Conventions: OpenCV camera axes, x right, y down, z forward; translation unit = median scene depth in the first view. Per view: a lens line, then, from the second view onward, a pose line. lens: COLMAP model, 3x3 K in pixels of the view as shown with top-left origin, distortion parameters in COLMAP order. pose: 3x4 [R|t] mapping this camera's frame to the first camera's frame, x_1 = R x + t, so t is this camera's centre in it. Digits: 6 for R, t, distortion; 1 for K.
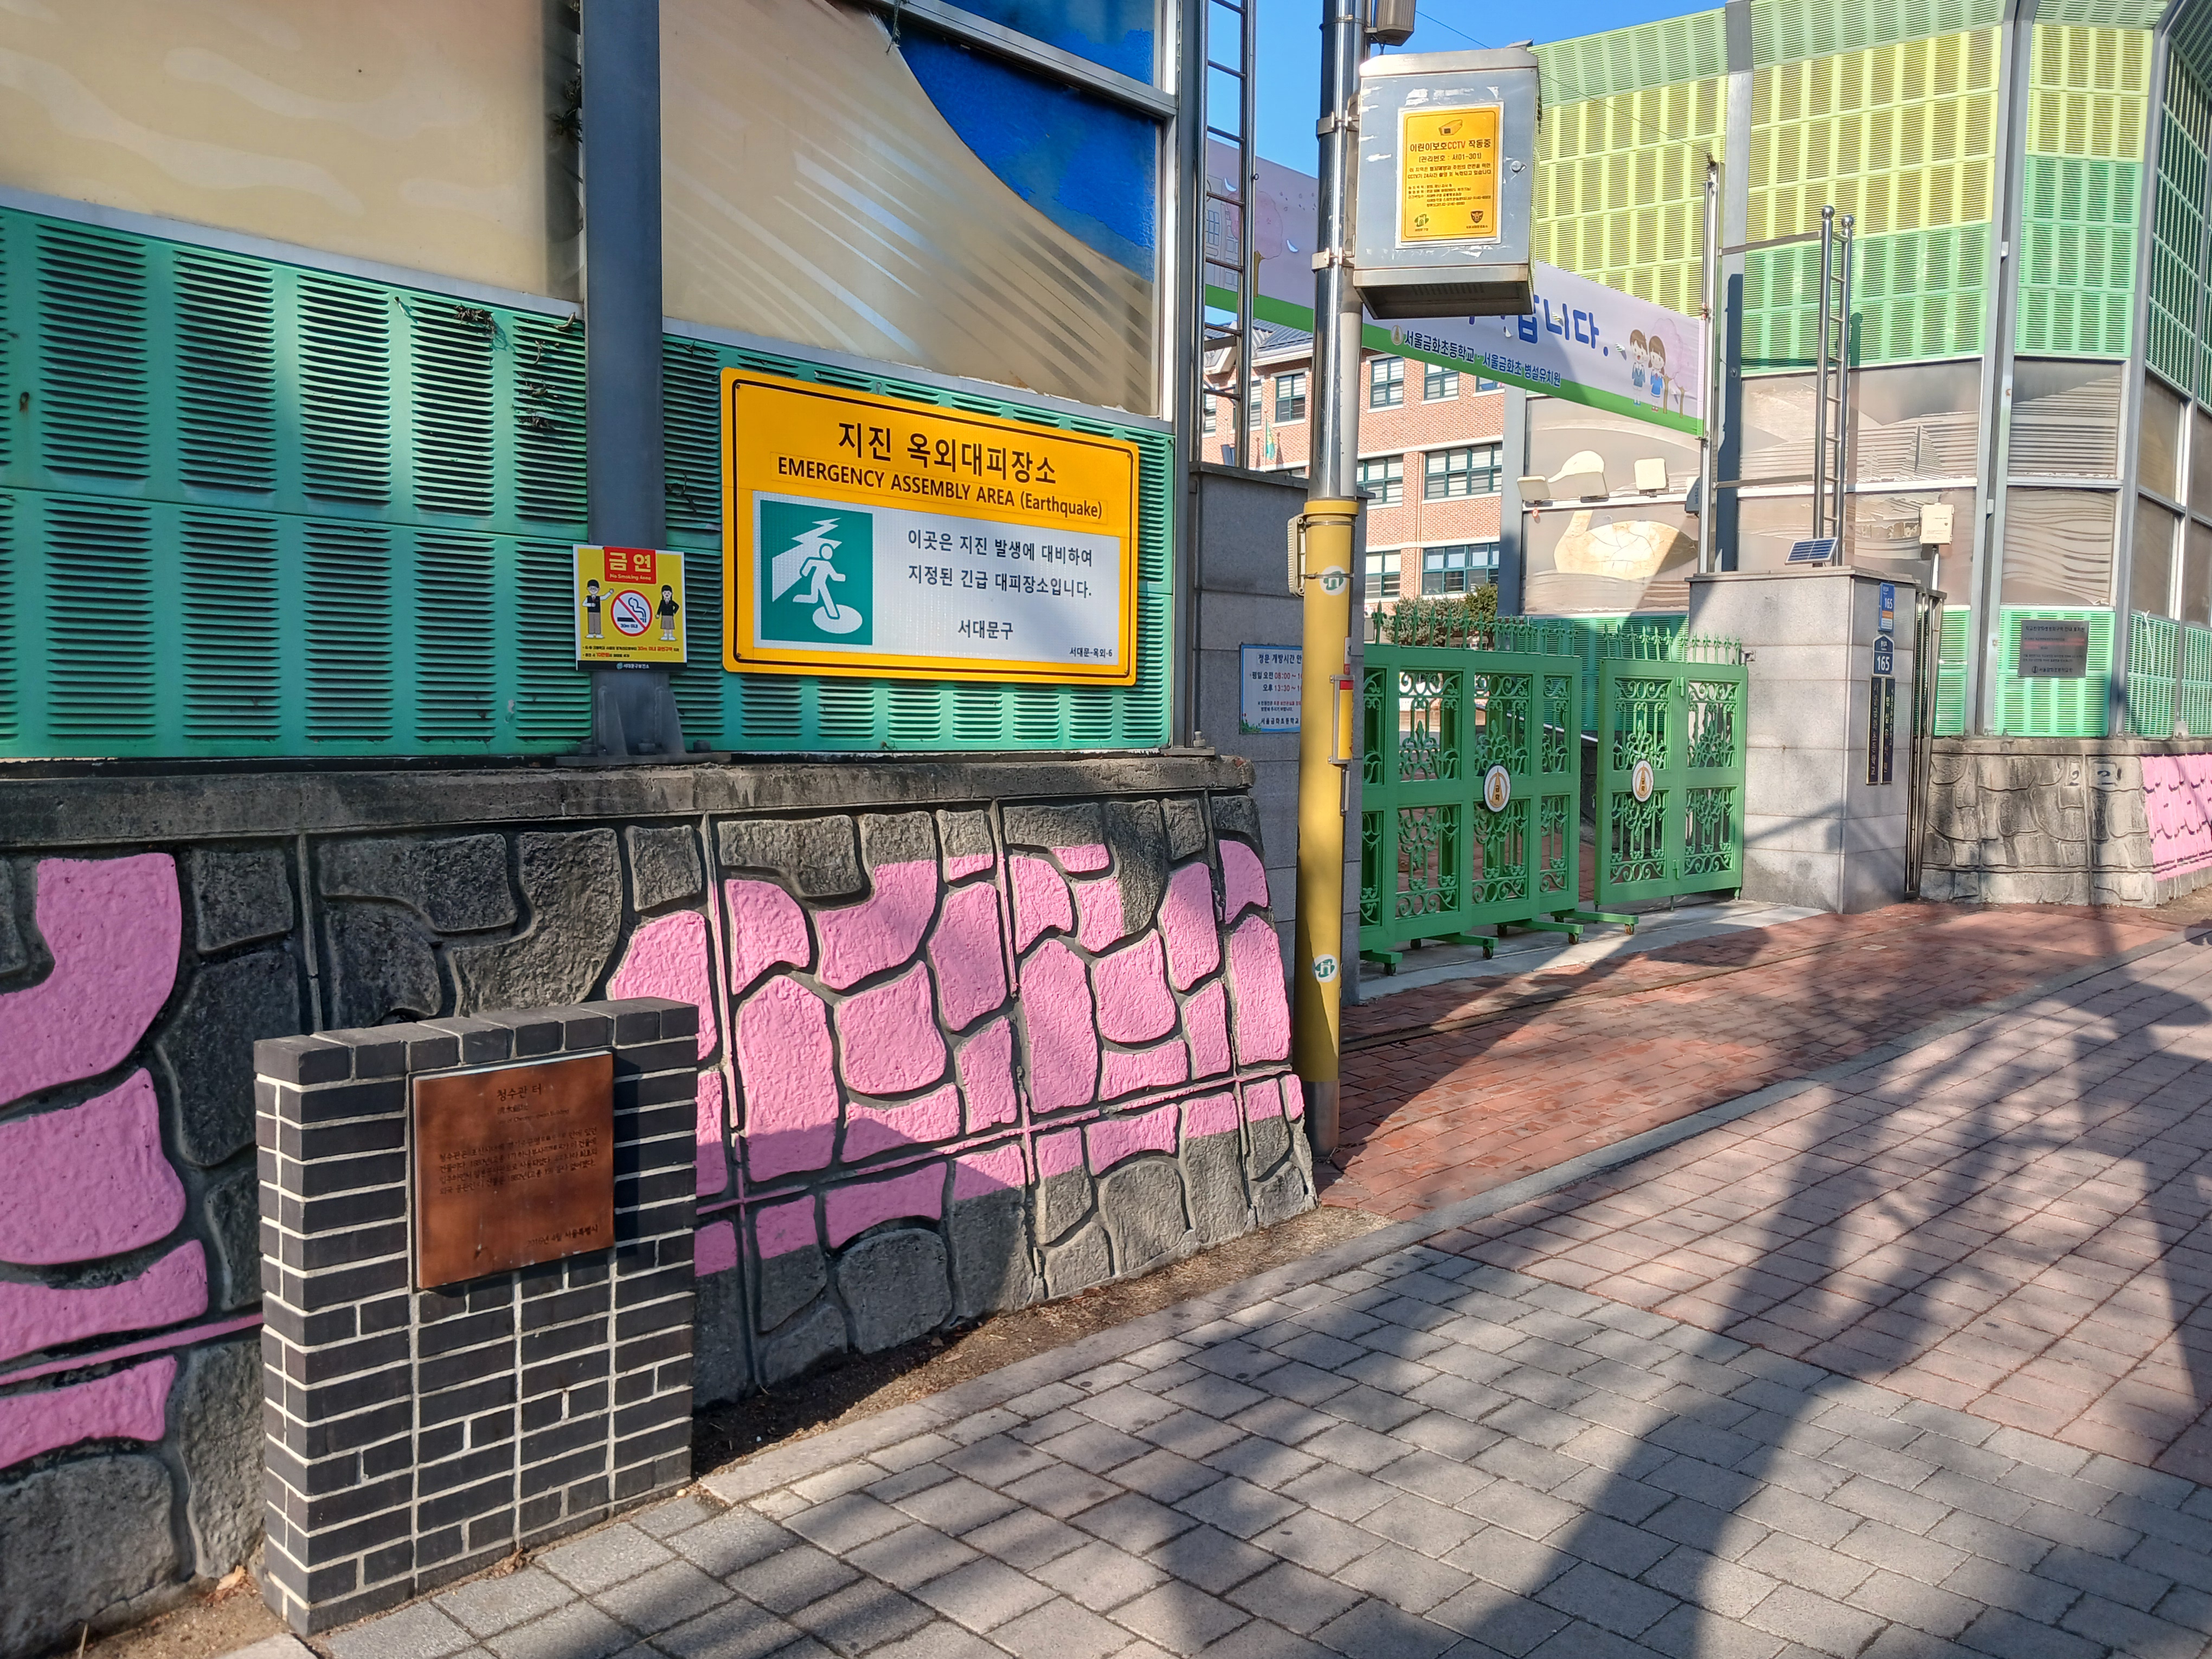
lens RADIAL K [[1735.0, 0, 1109.3], [0, 1735.0, 838.4], [0, 0, 1]] dist [-0.003929, -0.007665]
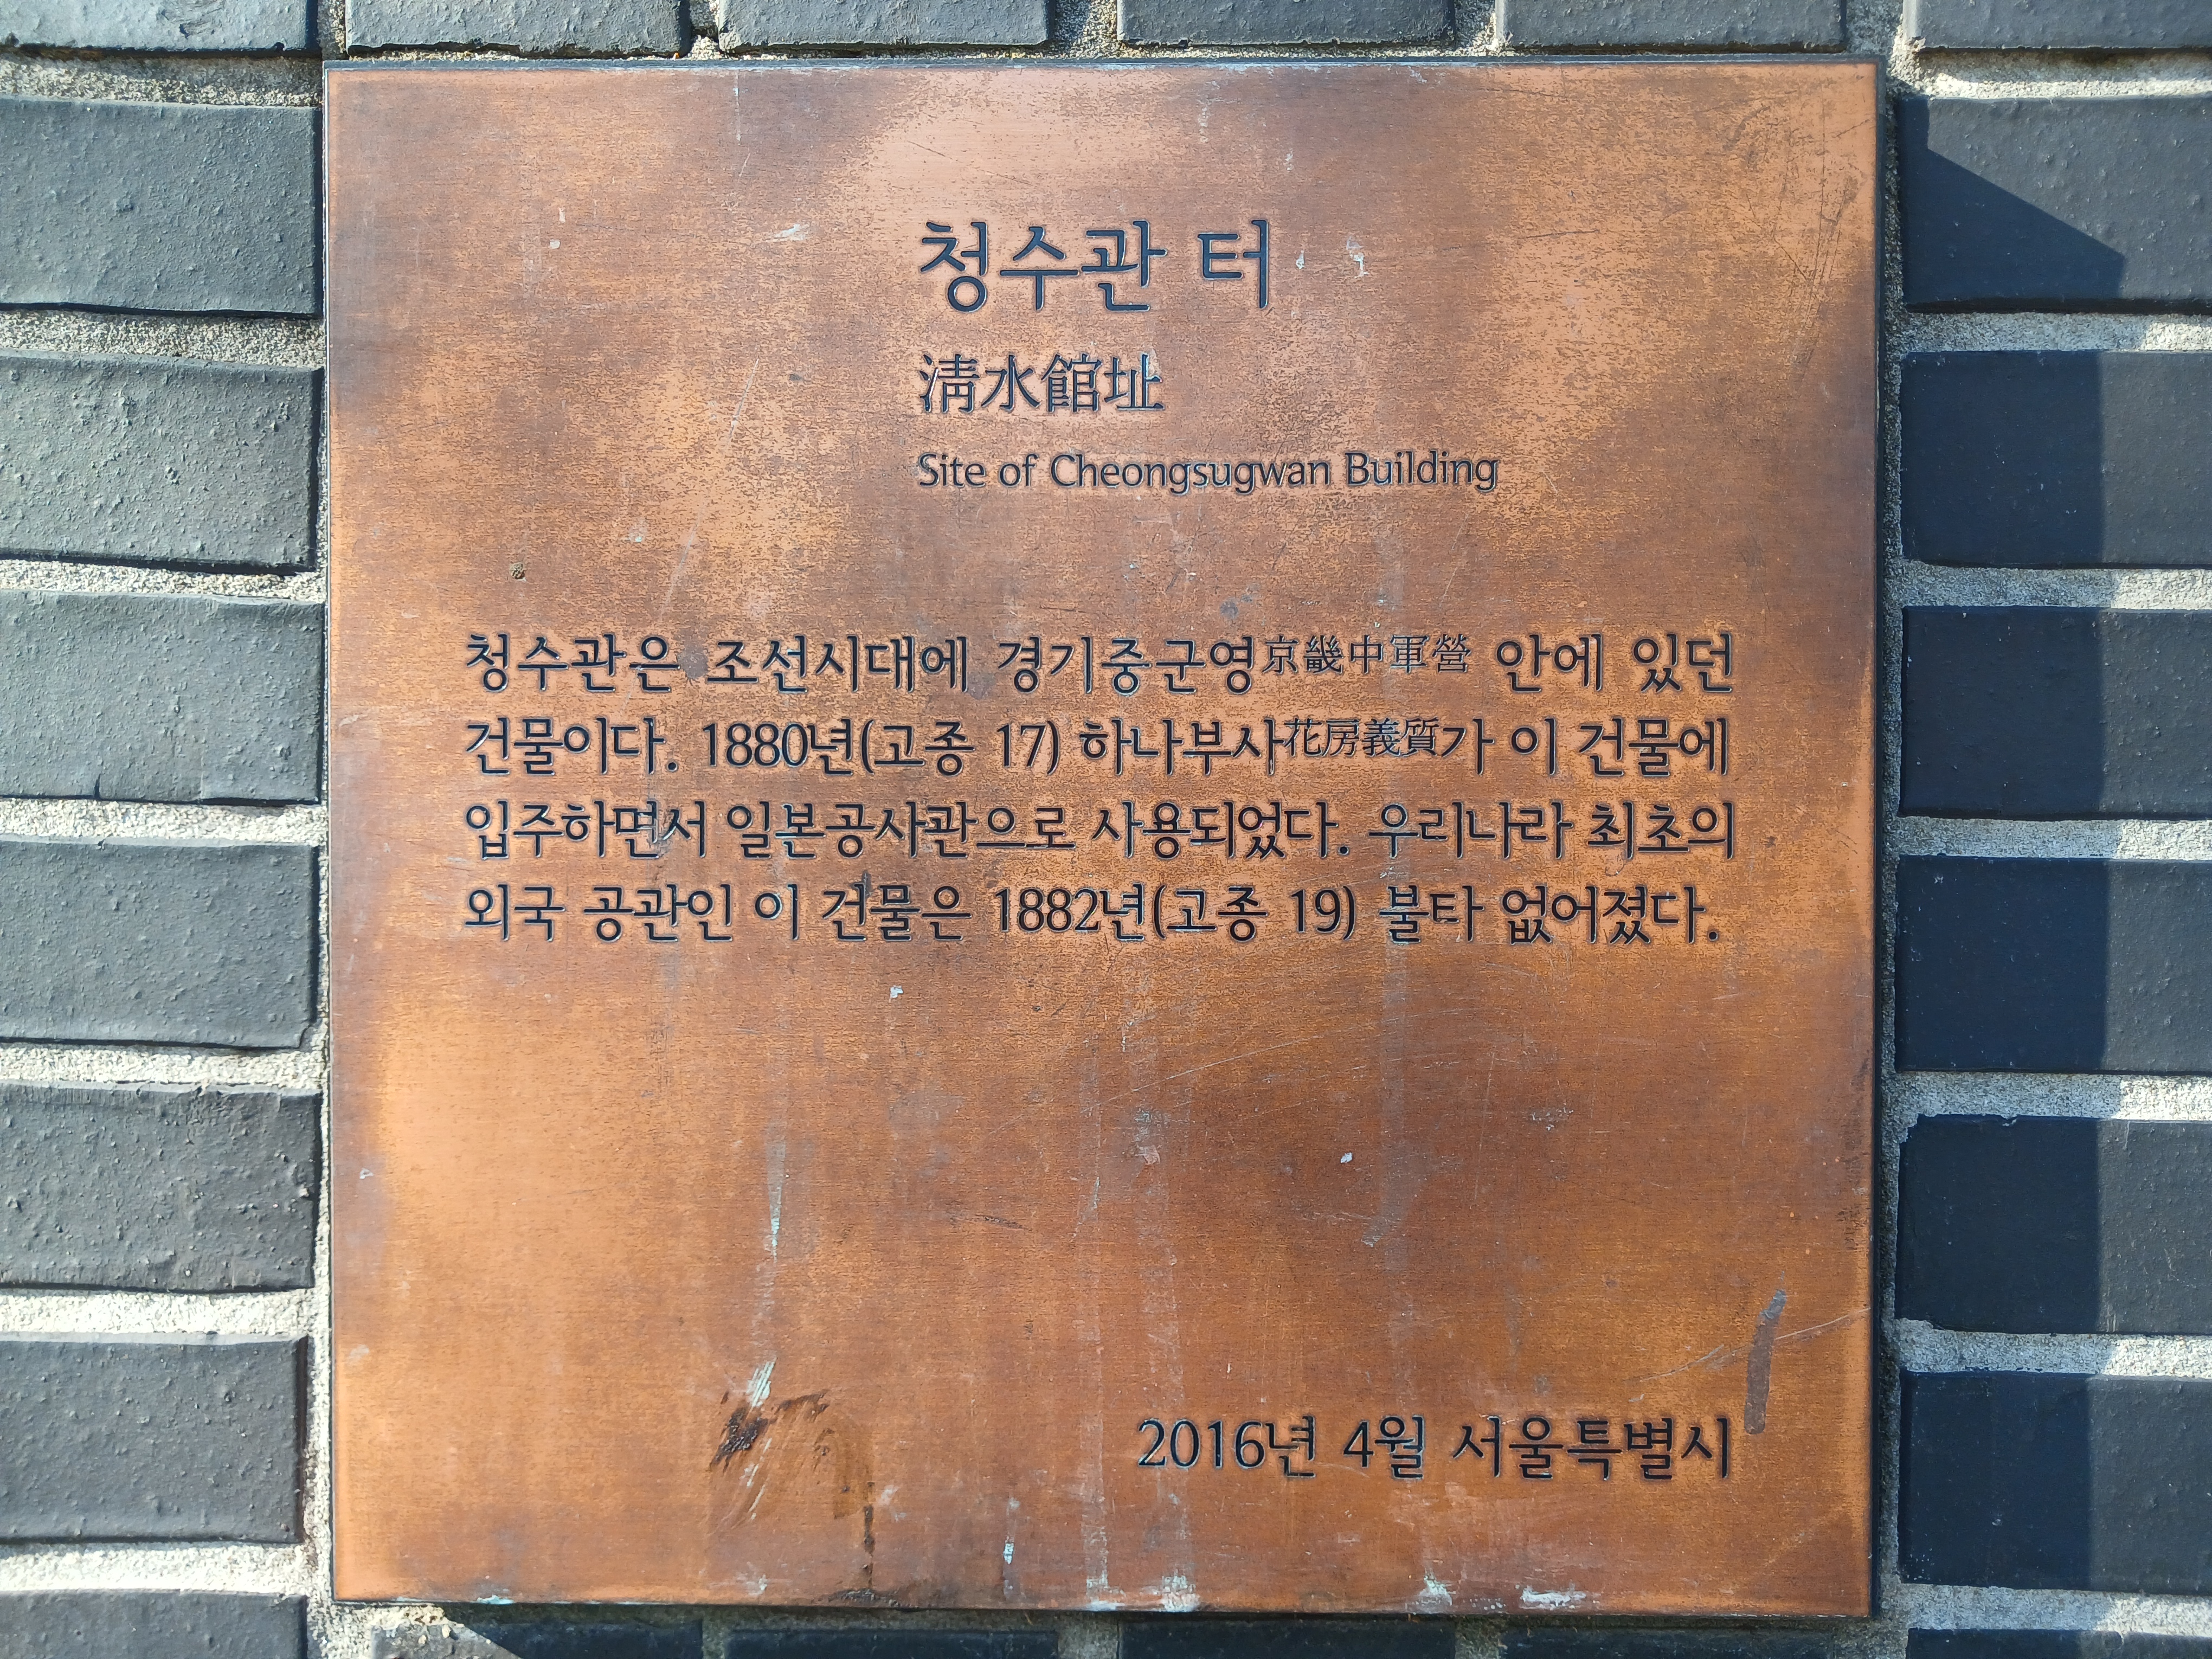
lens RADIAL K [[1735.0, 0, 1110.9], [0, 1735.0, 825.1], [0, 0, 1]] dist [-0.003929, -0.007665]
pose [[0.687155, -0.004314, -0.726498, -0.233172], [-0.045569, 0.997757, -0.049026, 0.187357], [0.725080, 0.066794, 0.685418, 0.875431]]
